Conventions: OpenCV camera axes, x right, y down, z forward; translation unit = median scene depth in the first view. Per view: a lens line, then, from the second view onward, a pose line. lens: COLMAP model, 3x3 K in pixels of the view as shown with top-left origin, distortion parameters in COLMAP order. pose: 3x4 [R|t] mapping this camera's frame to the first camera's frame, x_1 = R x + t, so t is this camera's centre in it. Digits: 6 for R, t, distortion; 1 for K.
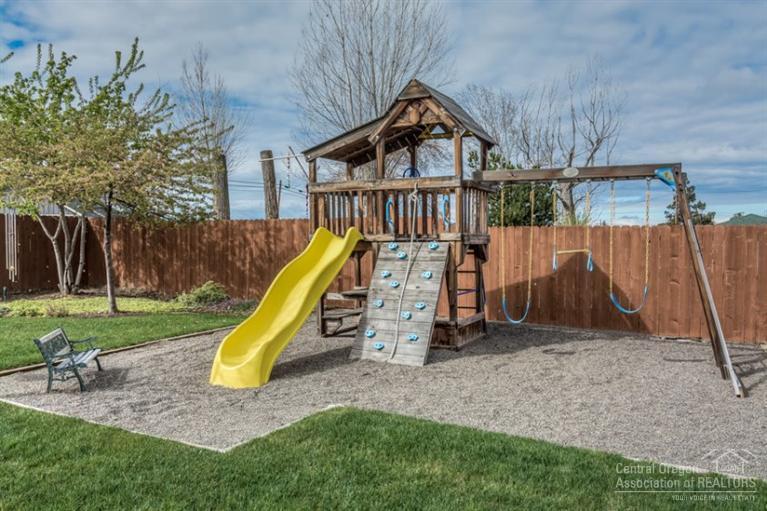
lens RADIAL K [[590.4, 0, 381.8], [0, 590.4, 258.3], [0, 0, 1]] dist [0.010627, 0.004095]
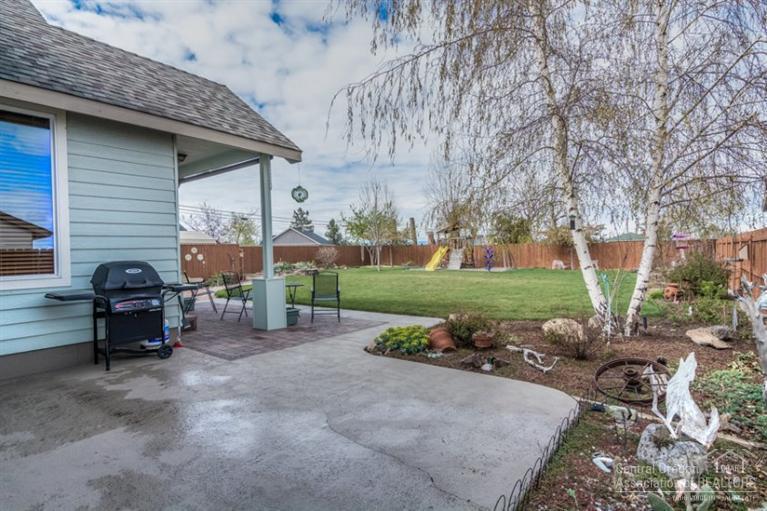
lens RADIAL K [[412.3, 0, 382.2], [0, 412.3, 253.4], [0, 0, 1]] dist [0.002897, 0.000017]
pose [[0.978326, -0.029585, -0.204947, 0.089348], [0.024122, 0.999285, -0.029106, 0.065388], [0.205662, 0.023532, 0.978340, -1.720321]]
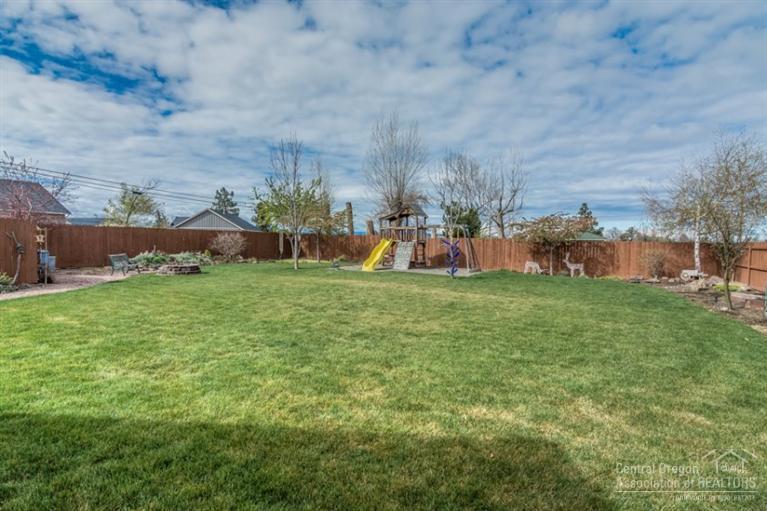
lens RADIAL K [[412.3, 0, 383.7], [0, 412.3, 251.8], [0, 0, 1]] dist [0.002897, 0.000017]
pose [[0.998534, 0.009544, -0.053283, 0.030877], [-0.010003, 0.999915, -0.008350, 0.039156], [0.053198, 0.008871, 0.998545, -1.123448]]
